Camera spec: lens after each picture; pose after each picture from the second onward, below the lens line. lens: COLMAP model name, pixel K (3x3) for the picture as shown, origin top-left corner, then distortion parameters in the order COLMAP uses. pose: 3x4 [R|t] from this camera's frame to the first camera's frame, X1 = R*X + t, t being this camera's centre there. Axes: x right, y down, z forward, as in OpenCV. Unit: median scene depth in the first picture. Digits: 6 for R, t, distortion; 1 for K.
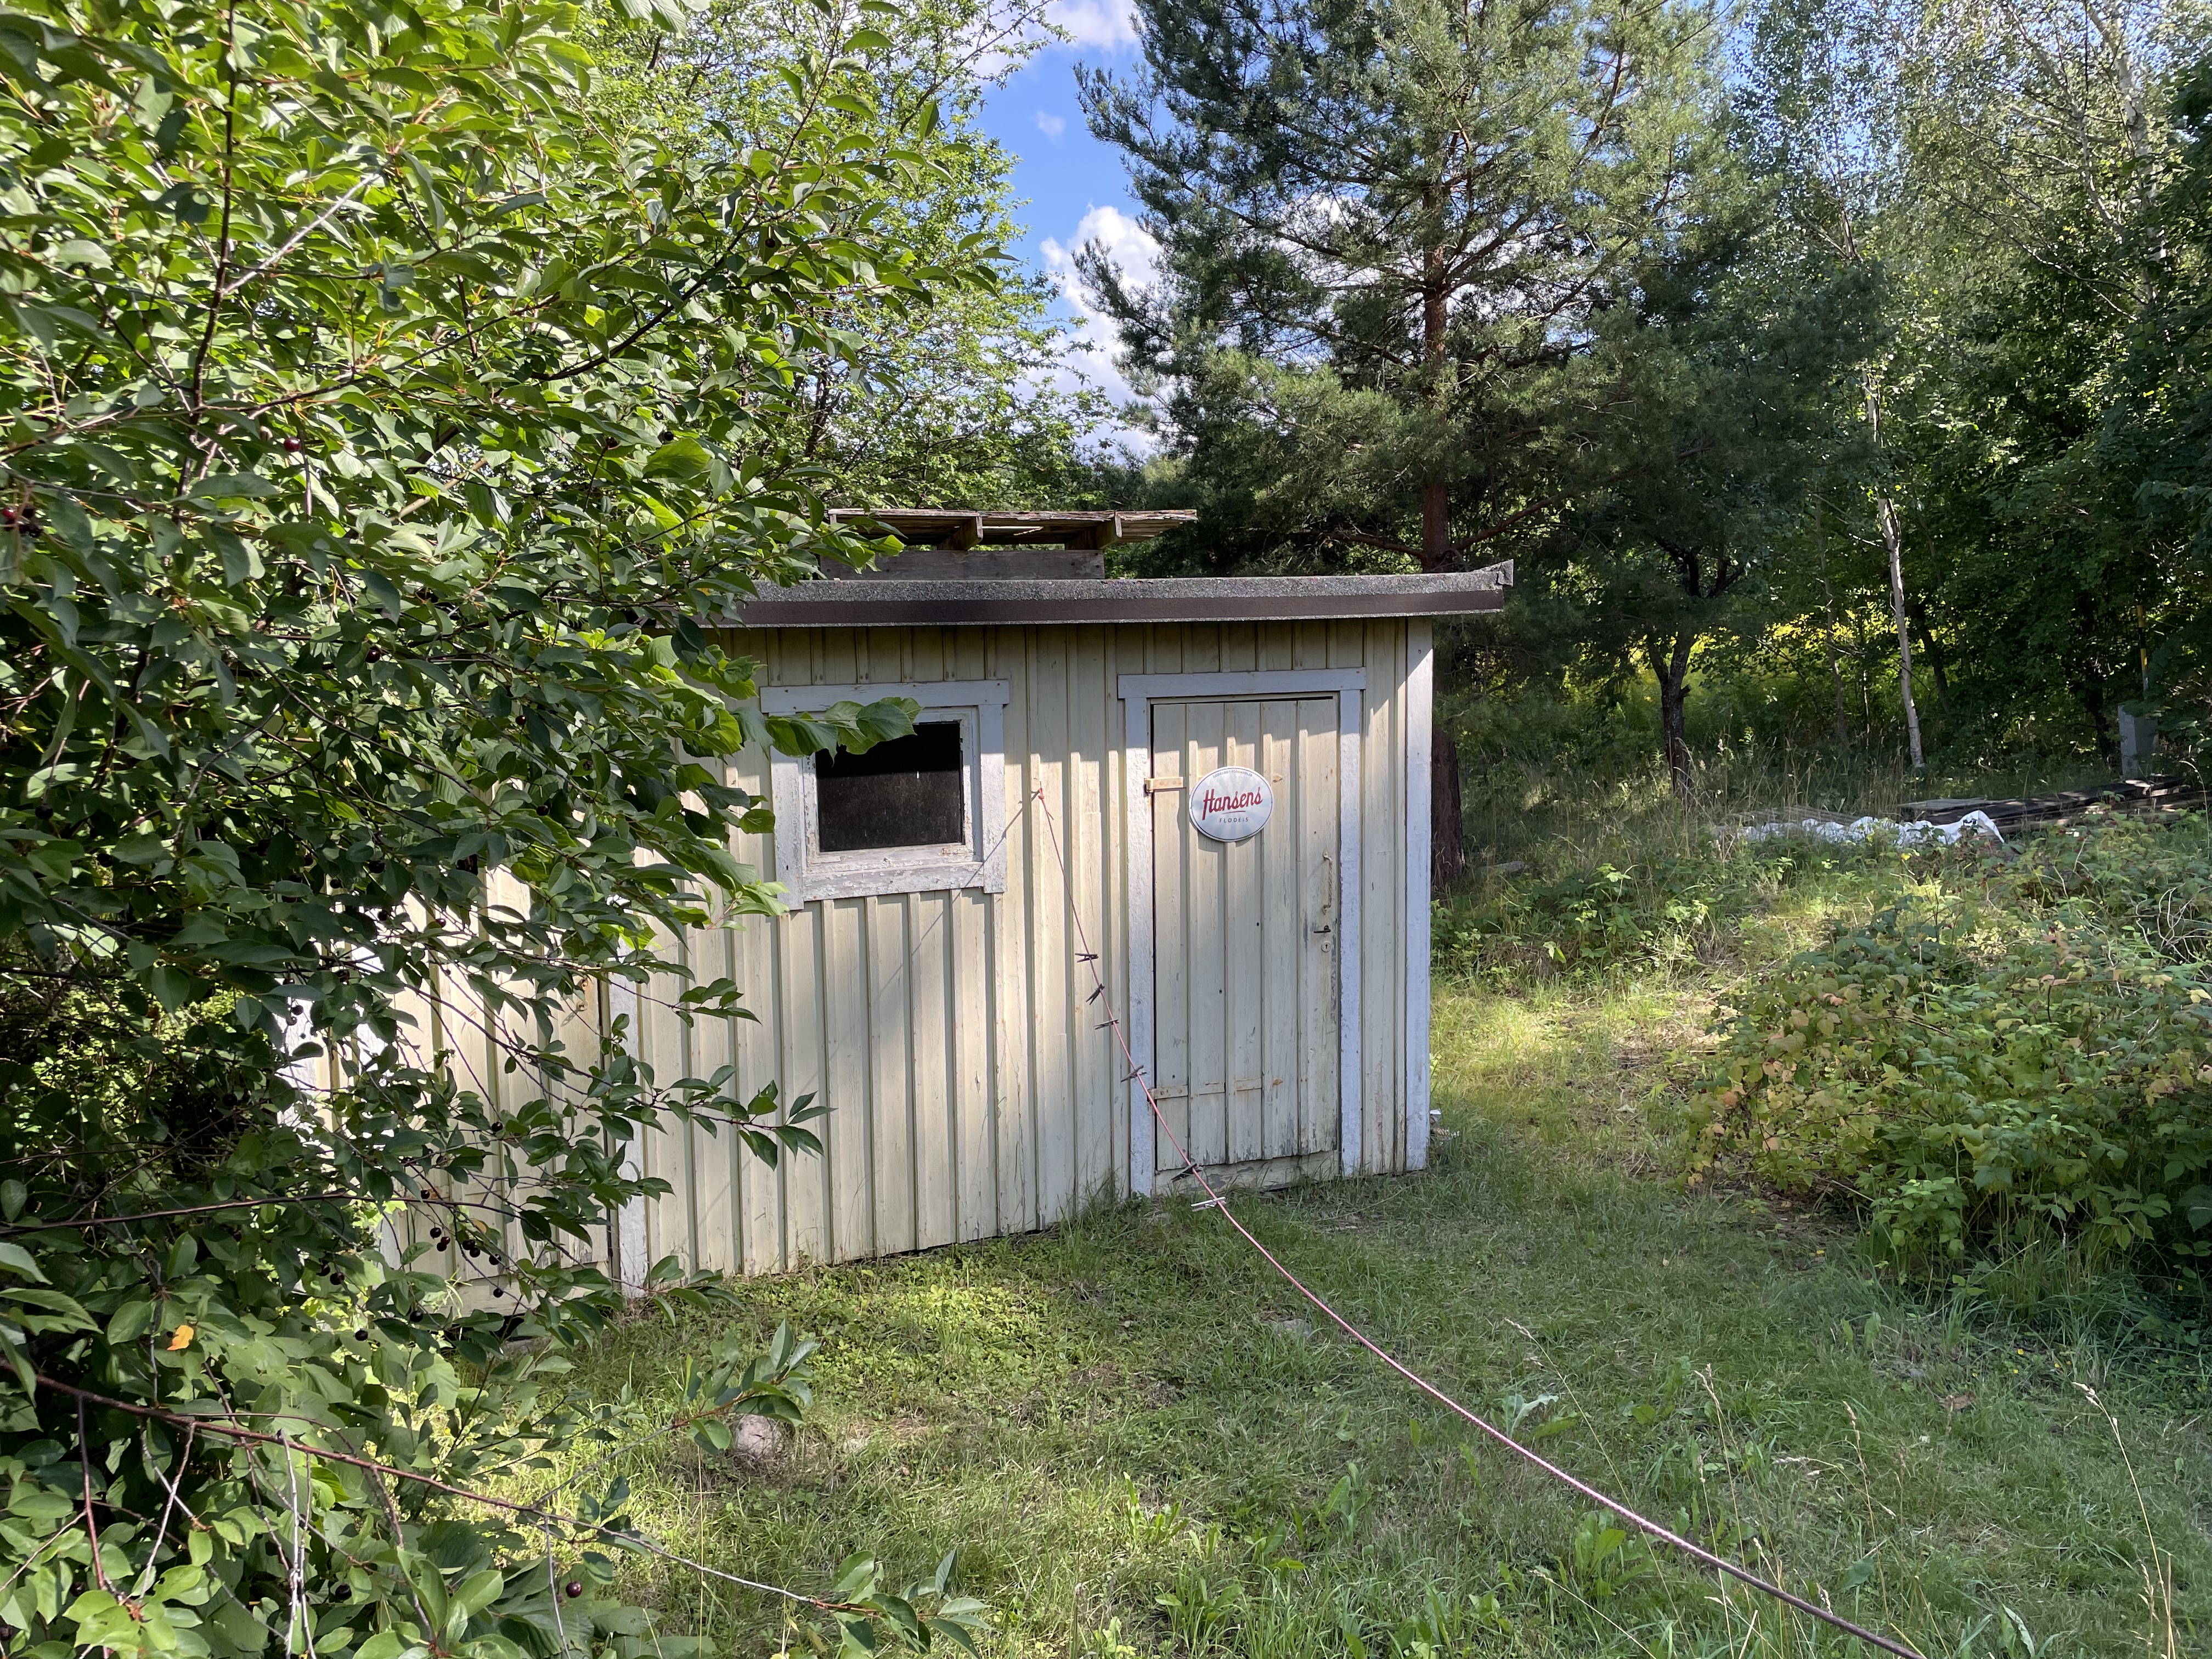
lens RADIAL K [[1500.8, 0, 1106.0], [0, 1500.8, 829.5], [0, 0, 1]] dist [0.000784, -0.002091]
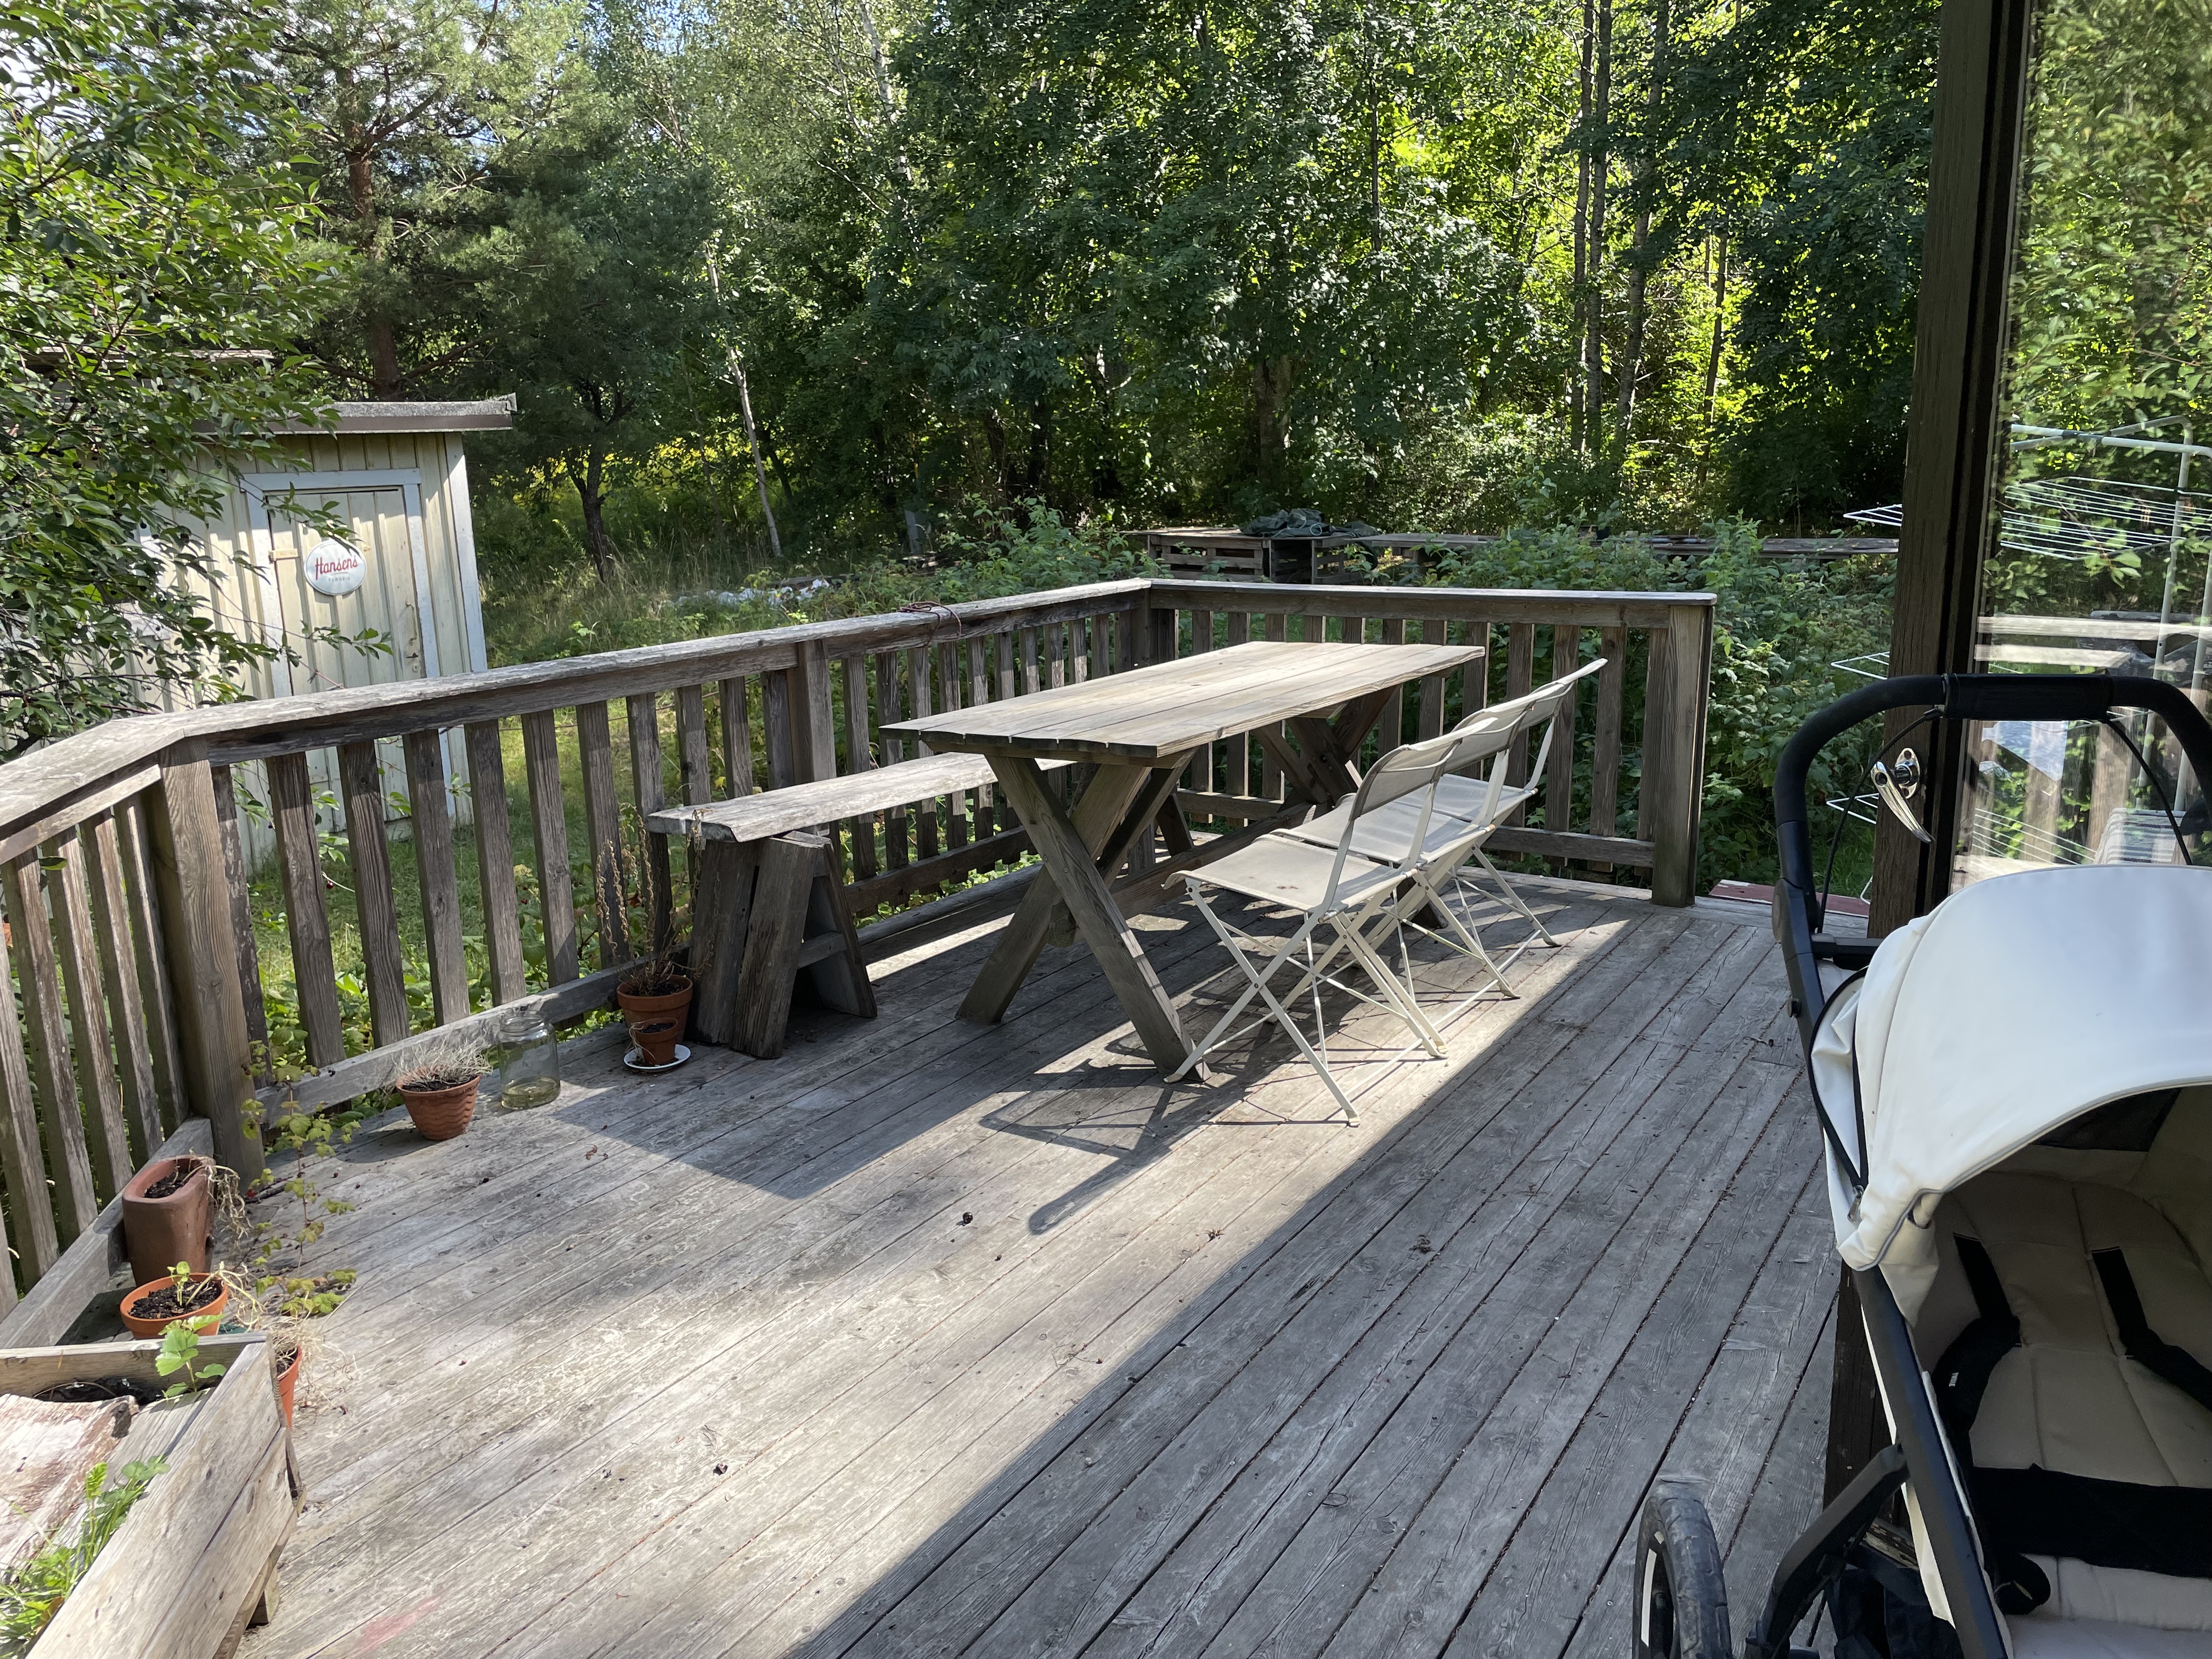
lens RADIAL K [[1687.9, 0, 1106.0], [0, 1687.9, 829.5], [0, 0, 1]] dist [0.011920, 0.002831]
pose [[0.774744, -0.144374, 0.615571, -0.198723], [0.094592, 0.989090, 0.112927, 0.061758], [-0.625159, -0.029262, 0.779948, -0.371872]]
